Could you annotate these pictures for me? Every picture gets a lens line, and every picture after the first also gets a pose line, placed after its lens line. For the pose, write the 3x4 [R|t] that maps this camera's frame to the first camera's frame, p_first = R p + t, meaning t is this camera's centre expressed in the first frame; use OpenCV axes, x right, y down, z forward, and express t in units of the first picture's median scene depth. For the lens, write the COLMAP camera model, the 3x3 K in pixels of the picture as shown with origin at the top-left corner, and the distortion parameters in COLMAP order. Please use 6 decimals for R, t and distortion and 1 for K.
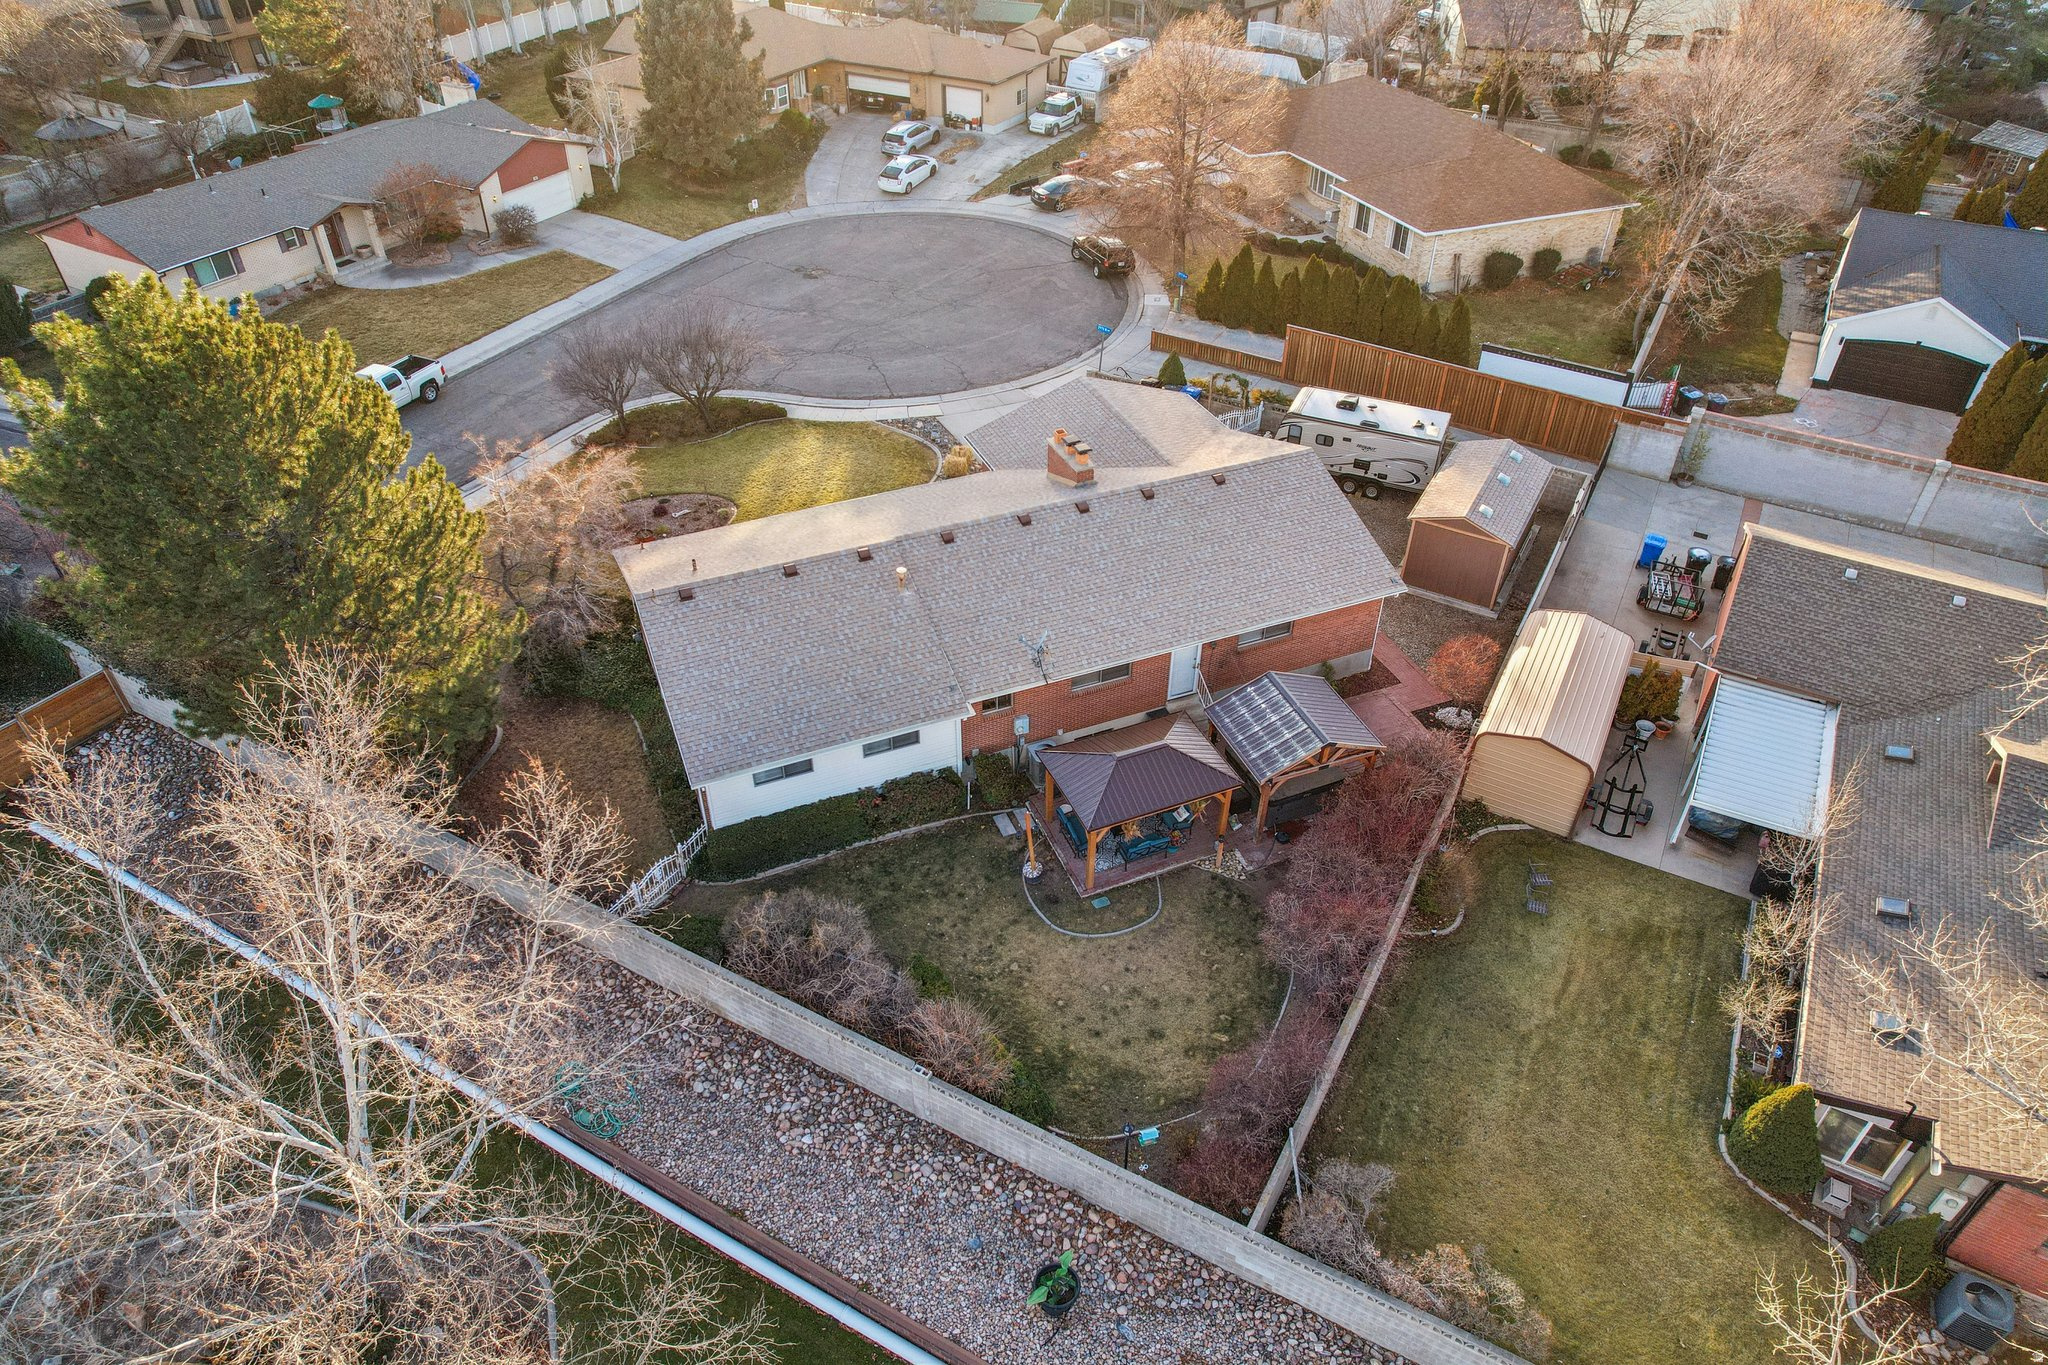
lens RADIAL K [[1318.1, 0, 1020.2], [0, 1318.1, 660.2], [0, 0, 1]] dist [-0.081569, 0.075949]
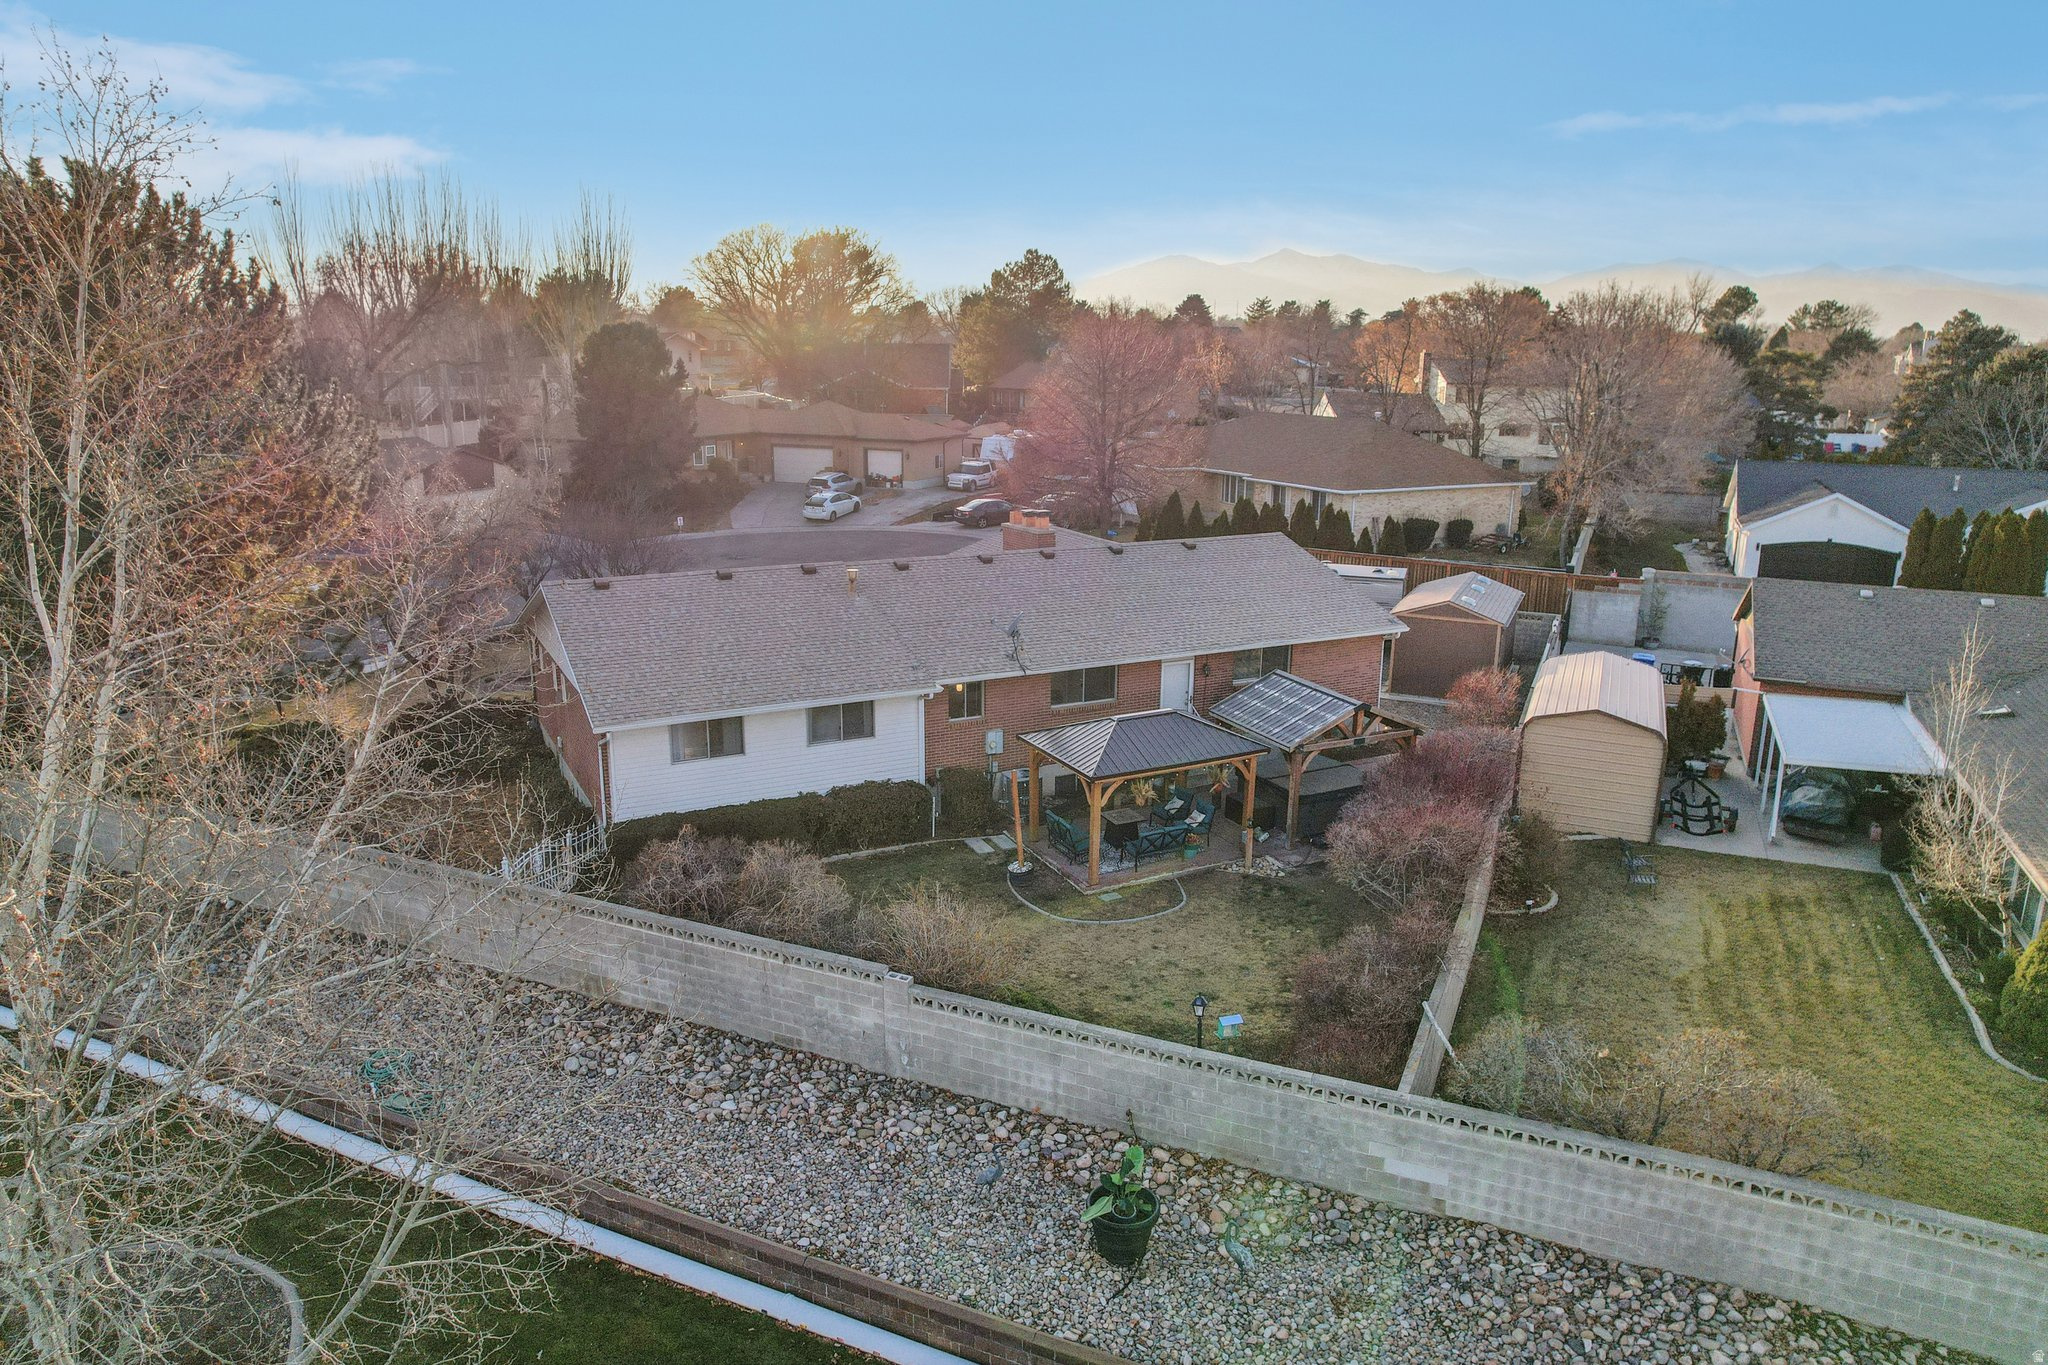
lens RADIAL K [[1318.1, 0, 1020.2], [0, 1318.1, 660.2], [0, 0, 1]] dist [-0.081569, 0.075949]
pose [[0.996658, -0.015521, 0.080203, -0.060017], [0.047236, 0.910512, -0.410776, 0.426019], [-0.066650, 0.413192, 0.908202, 0.262522]]
